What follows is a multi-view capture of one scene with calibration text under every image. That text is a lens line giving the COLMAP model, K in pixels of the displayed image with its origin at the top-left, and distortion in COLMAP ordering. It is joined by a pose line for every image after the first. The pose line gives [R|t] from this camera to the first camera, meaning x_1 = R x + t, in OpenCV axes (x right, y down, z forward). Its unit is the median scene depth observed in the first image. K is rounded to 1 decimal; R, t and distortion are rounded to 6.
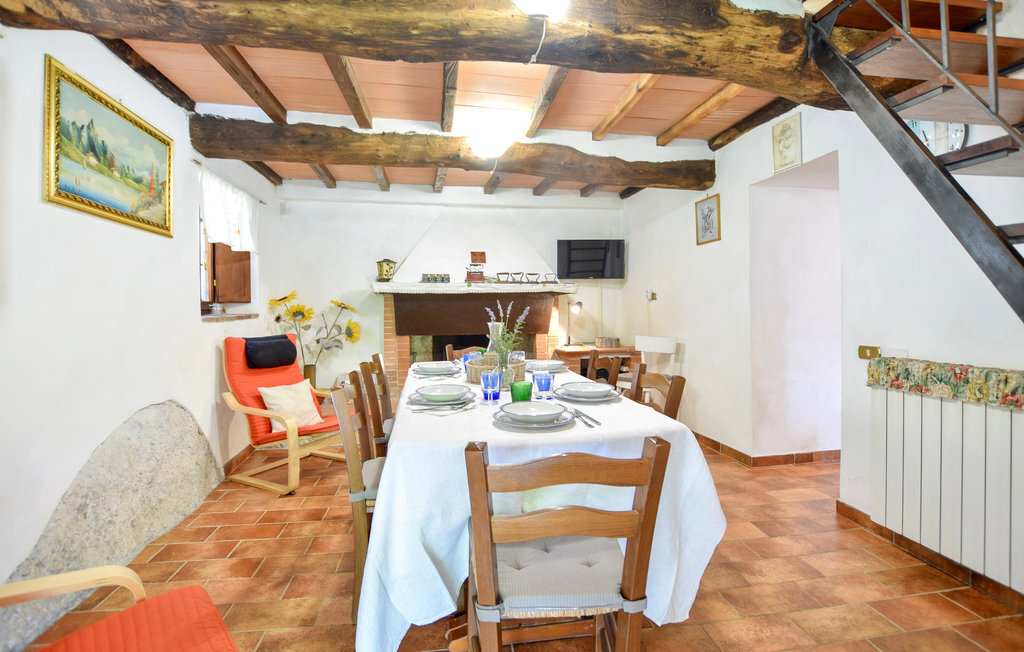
lens RADIAL K [[498.3, 0, 512.0], [0, 498.3, 326.0], [0, 0, 1]] dist [-0.028808, 0.000130]
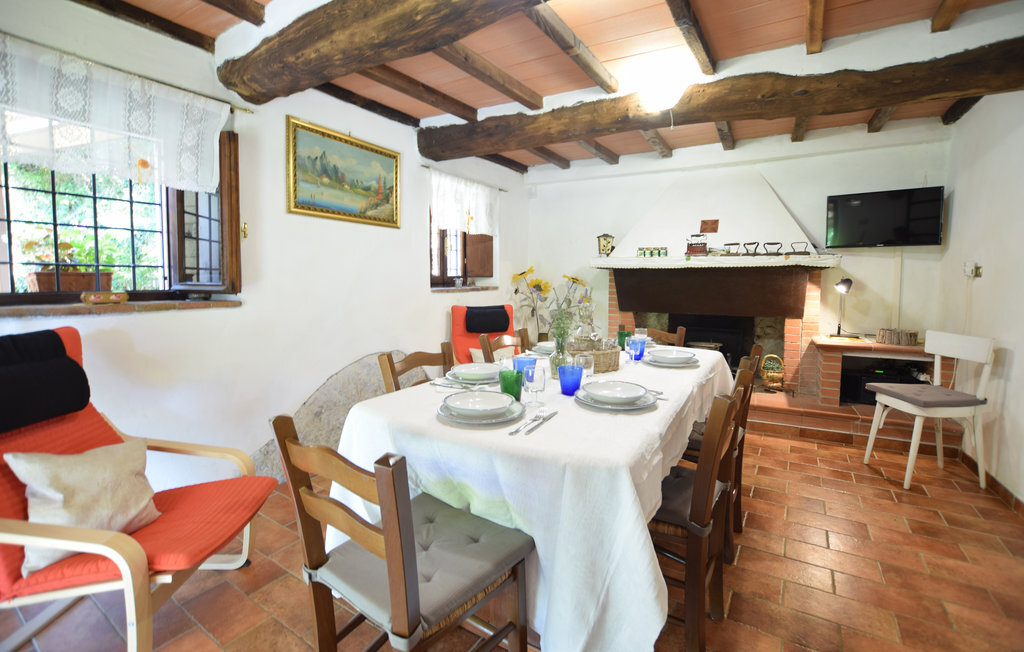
lens RADIAL K [[479.6, 0, 506.0], [0, 479.6, 325.0], [0, 0, 1]] dist [-0.044192, 0.011472]
pose [[0.733186, 0.073423, -0.676053, 0.344956], [-0.033340, 0.996840, 0.072105, -0.019409], [0.679210, -0.030326, 0.733317, 0.206126]]
